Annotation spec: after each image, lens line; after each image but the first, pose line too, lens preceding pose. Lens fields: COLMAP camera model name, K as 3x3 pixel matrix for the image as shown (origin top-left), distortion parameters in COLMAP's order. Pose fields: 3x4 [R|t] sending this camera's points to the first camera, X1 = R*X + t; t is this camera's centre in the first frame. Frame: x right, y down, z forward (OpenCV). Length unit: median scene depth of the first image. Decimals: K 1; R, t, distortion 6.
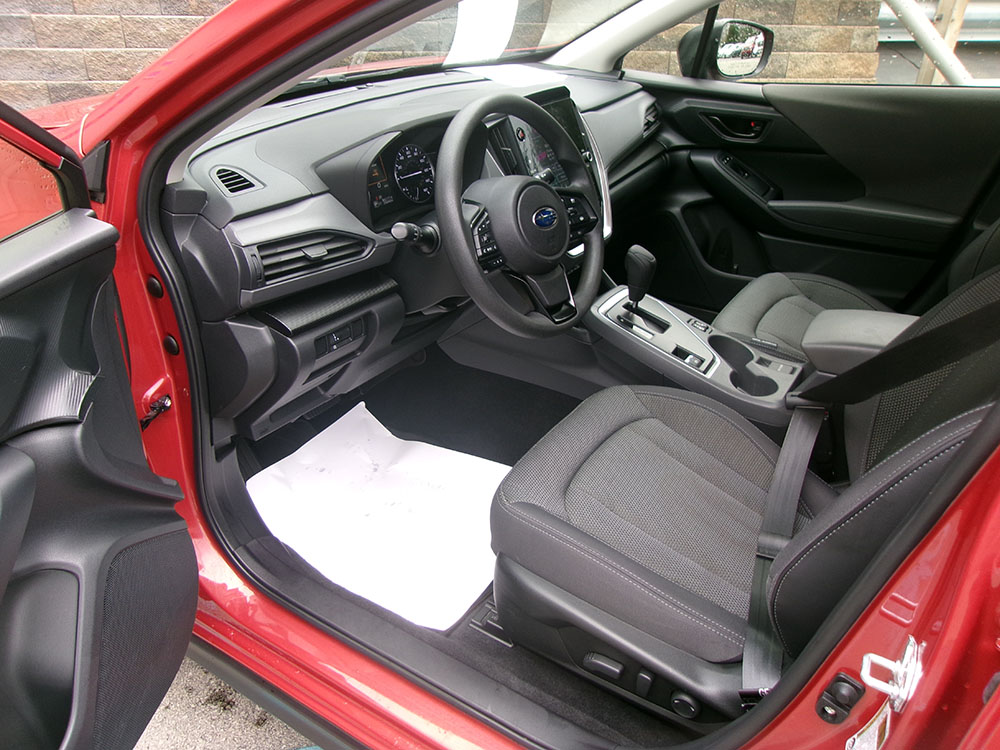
lens RADIAL K [[772.9, 0, 496.4], [0, 772.9, 375.4], [0, 0, 1]] dist [-0.025707, 0.045718]
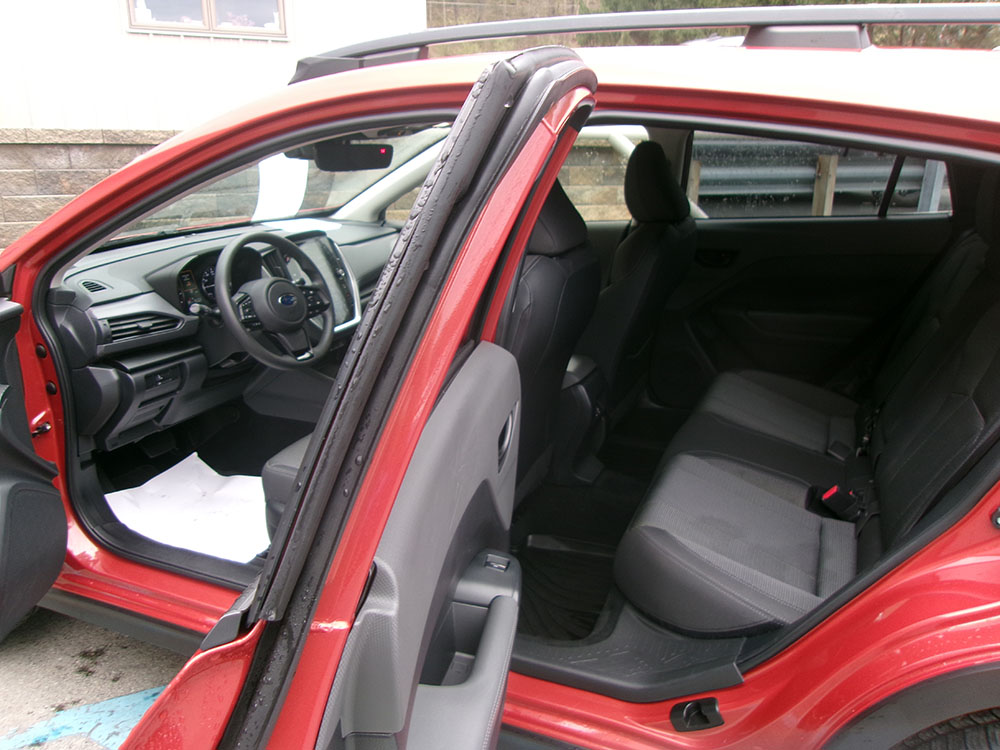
lens RADIAL K [[772.9, 0, 497.8], [0, 772.9, 376.3], [0, 0, 1]] dist [-0.025707, 0.045718]
pose [[0.987160, -0.066151, 0.145395, 0.268654], [0.092573, 0.978699, -0.183242, 0.323352], [-0.130177, 0.194349, 0.972256, -0.697568]]
